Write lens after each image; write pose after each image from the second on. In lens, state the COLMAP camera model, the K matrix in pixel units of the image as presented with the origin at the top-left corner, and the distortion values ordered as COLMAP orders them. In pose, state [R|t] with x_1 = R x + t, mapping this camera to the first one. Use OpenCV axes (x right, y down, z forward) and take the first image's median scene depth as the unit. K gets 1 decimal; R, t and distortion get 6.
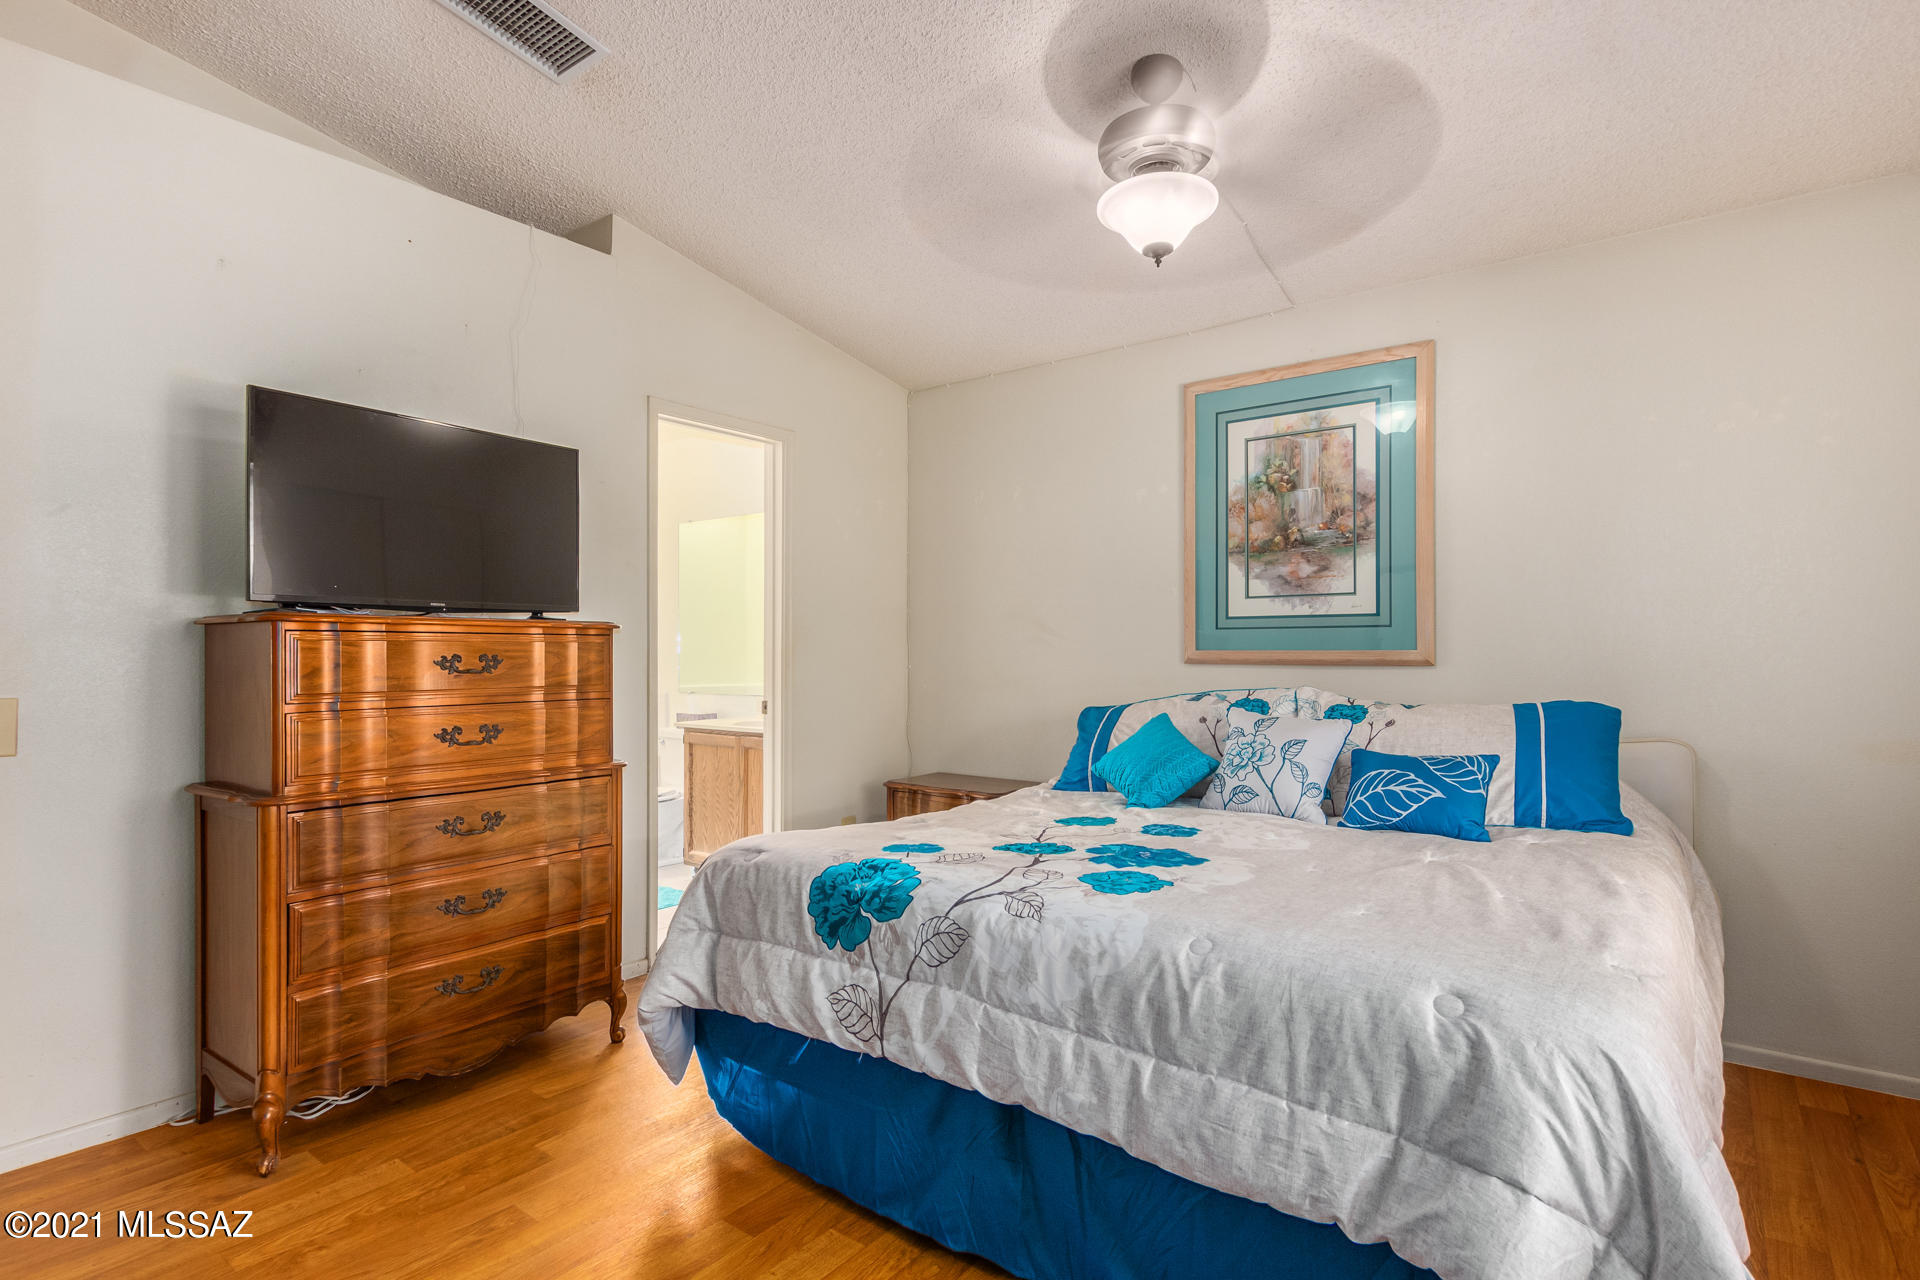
lens RADIAL K [[964.4, 0, 961.2], [0, 964.4, 640.0], [0, 0, 1]] dist [-0.000326, -0.000051]
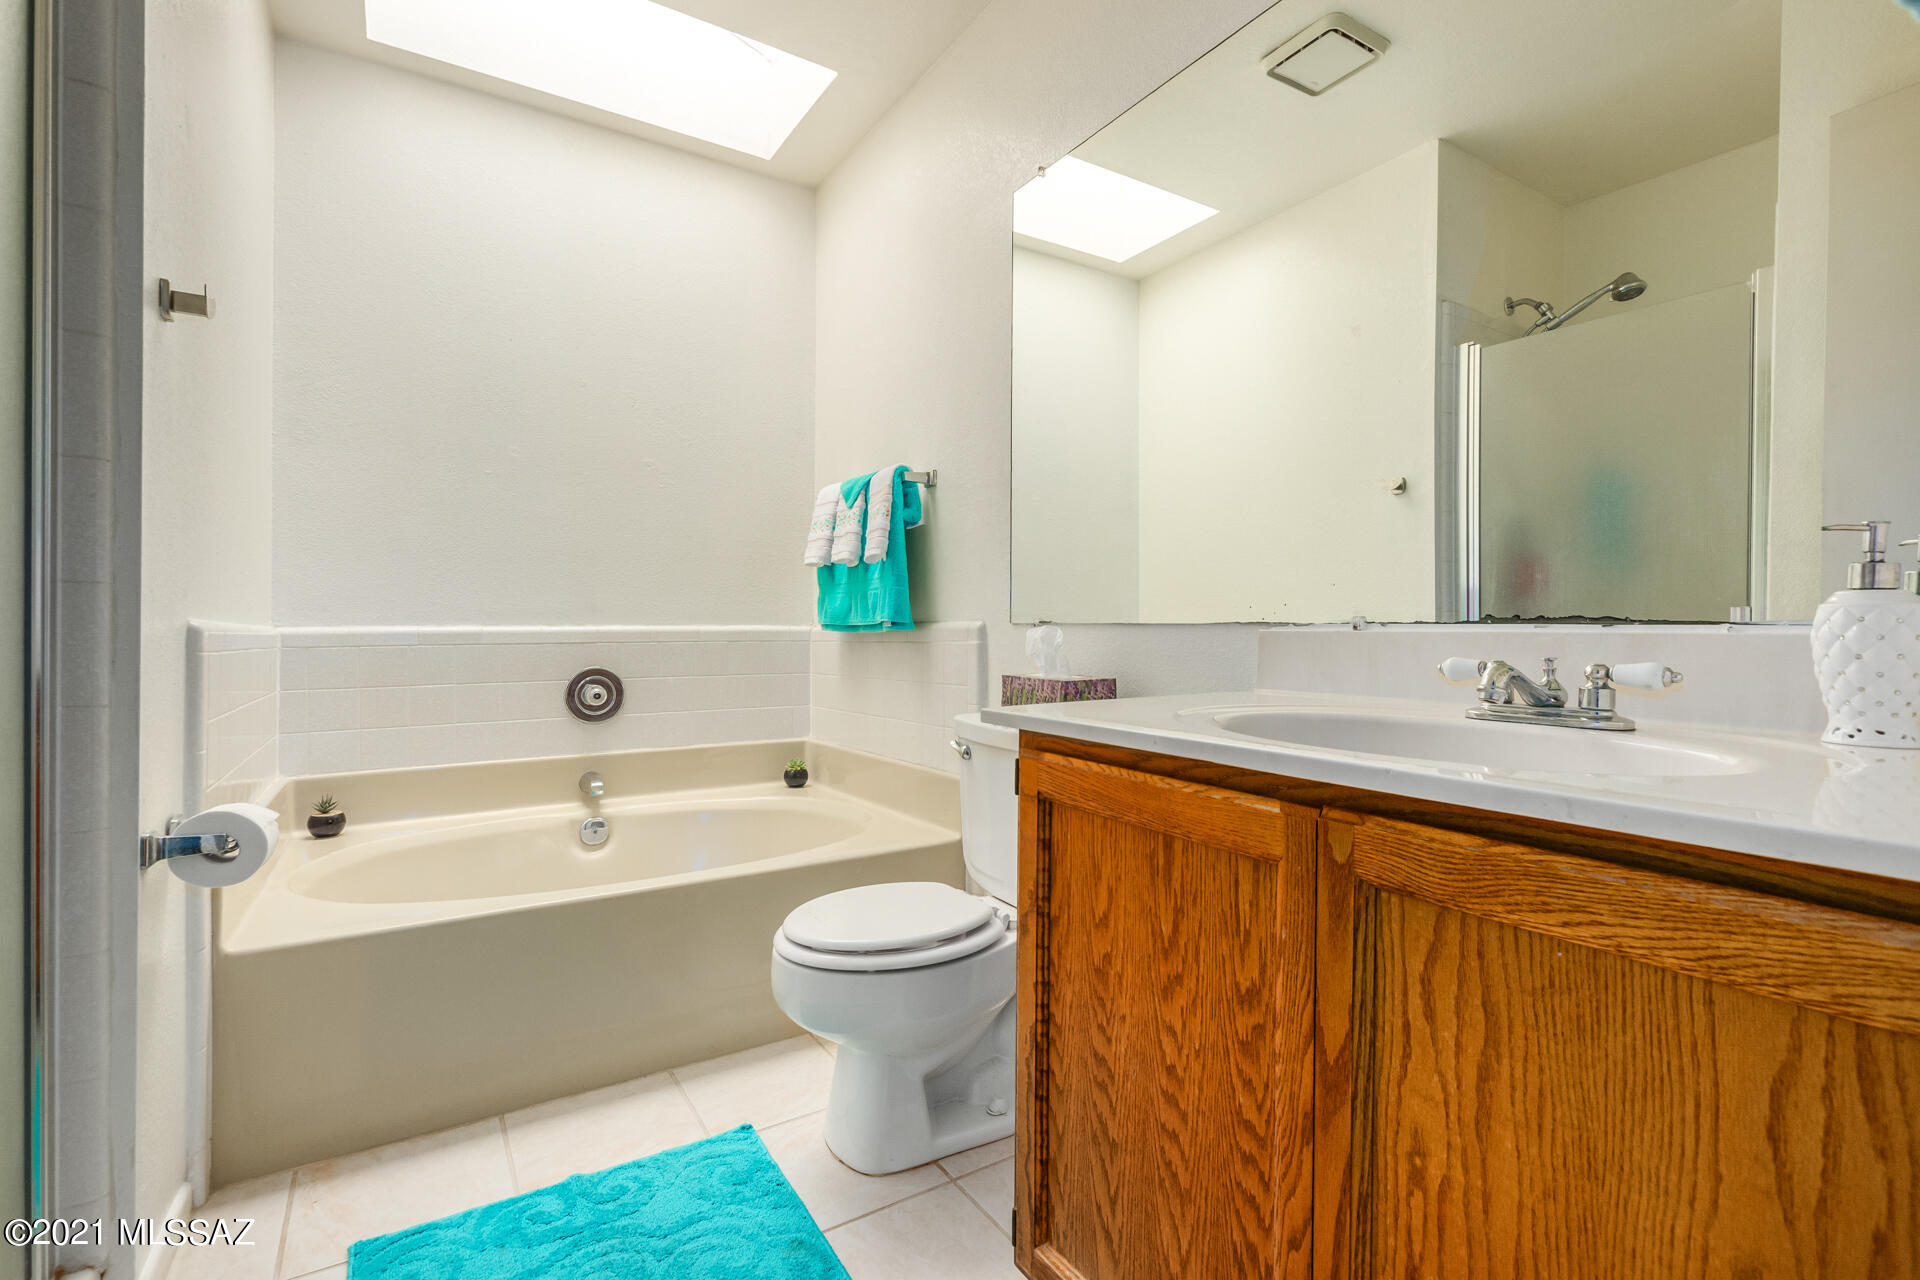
lens RADIAL K [[887.4, 0, 957.5], [0, 887.4, 634.2], [0, 0, 1]] dist [0.009369, -0.005116]
pose [[0.931382, 0.007729, -0.363963, -0.379928], [-0.004969, 0.999951, 0.008520, 0.110956], [0.364011, -0.006127, 0.931375, 1.353492]]
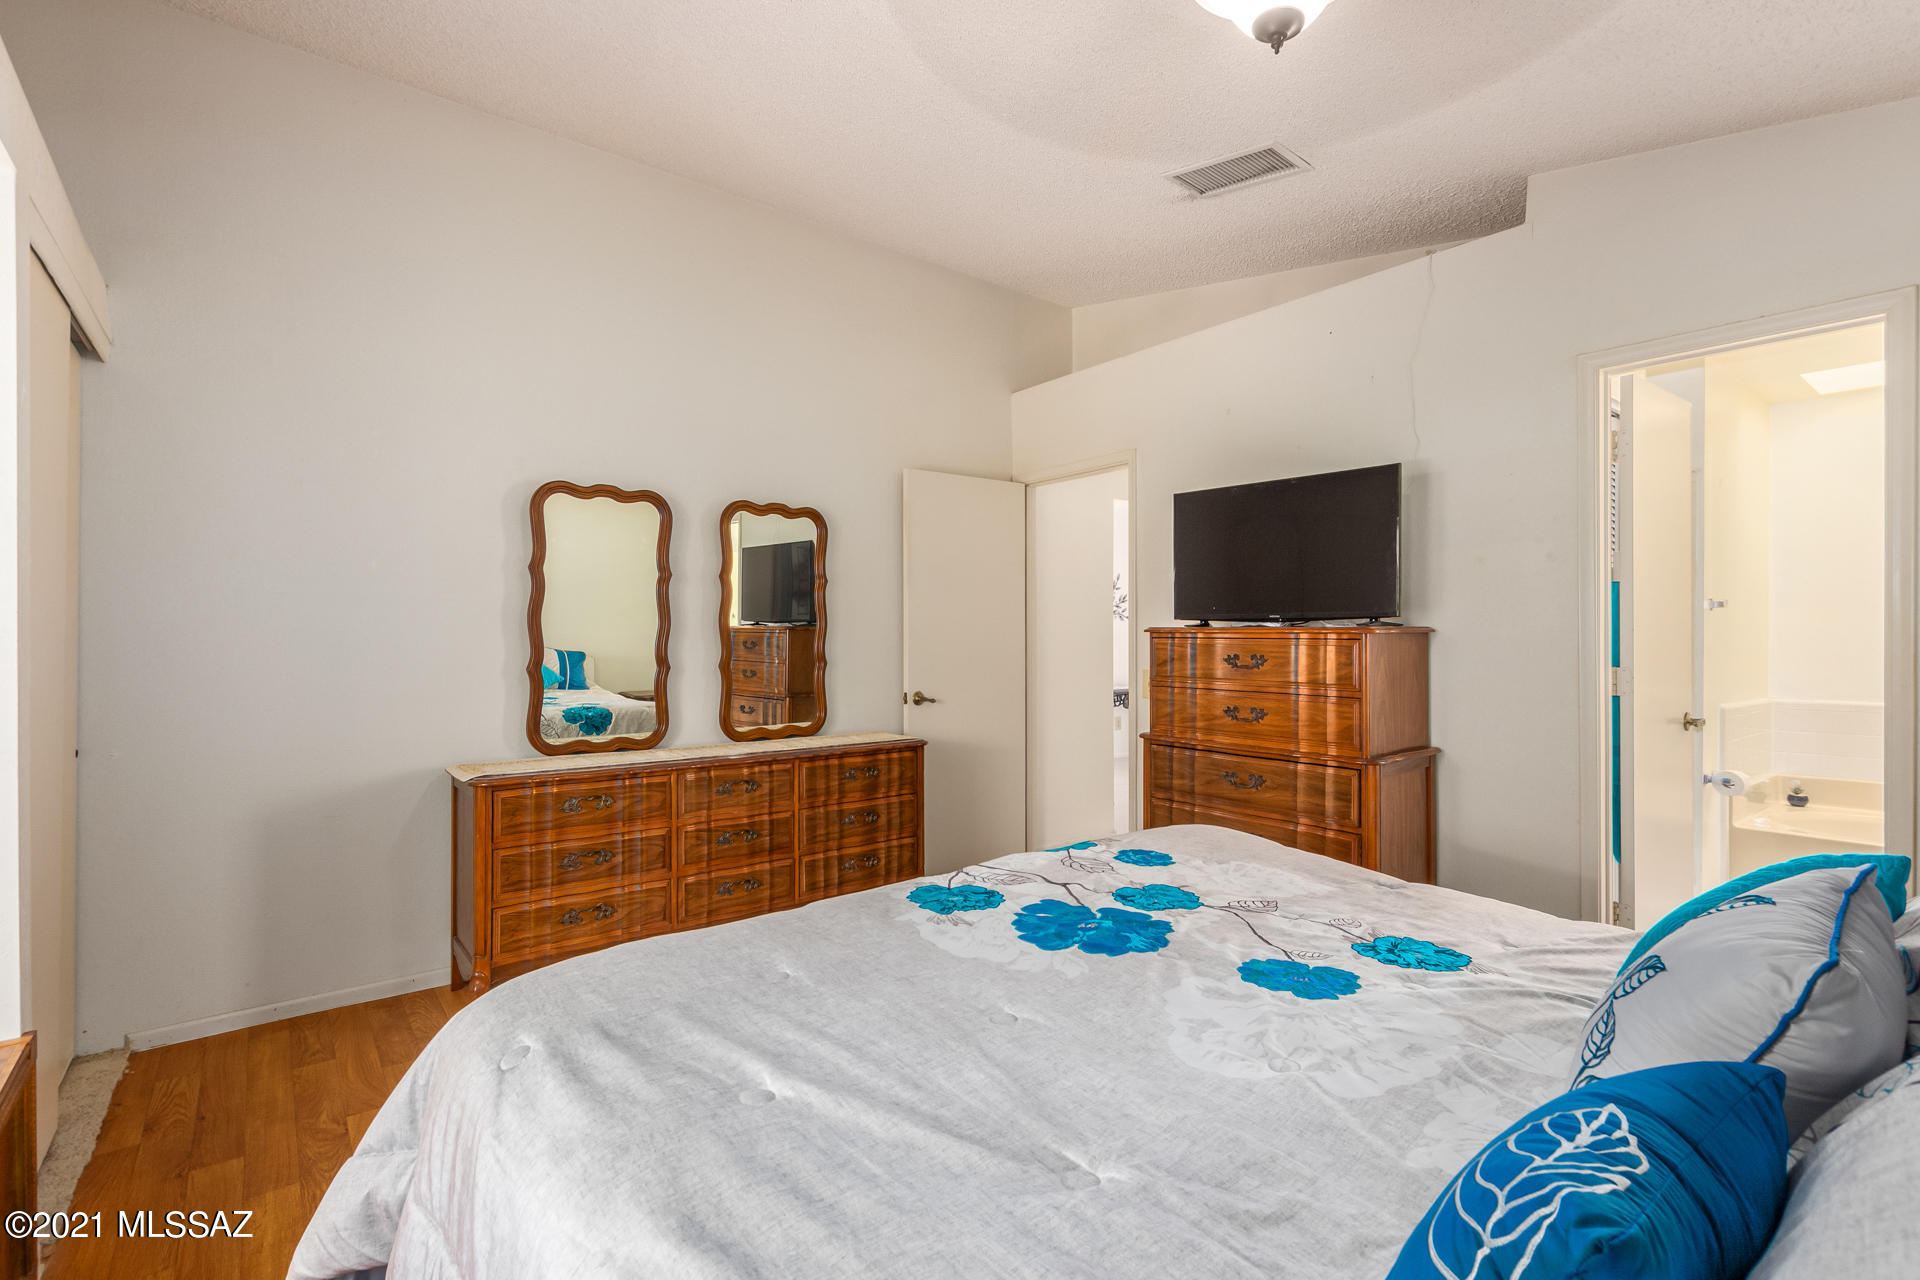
lens RADIAL K [[887.4, 0, 965.4], [0, 887.4, 638.7], [0, 0, 1]] dist [0.009369, -0.005116]
pose [[-0.248637, 0.007622, -0.968567, 0.718080], [0.005337, 0.999965, 0.006499, -0.015231], [0.968582, -0.003554, -0.248669, 0.845338]]
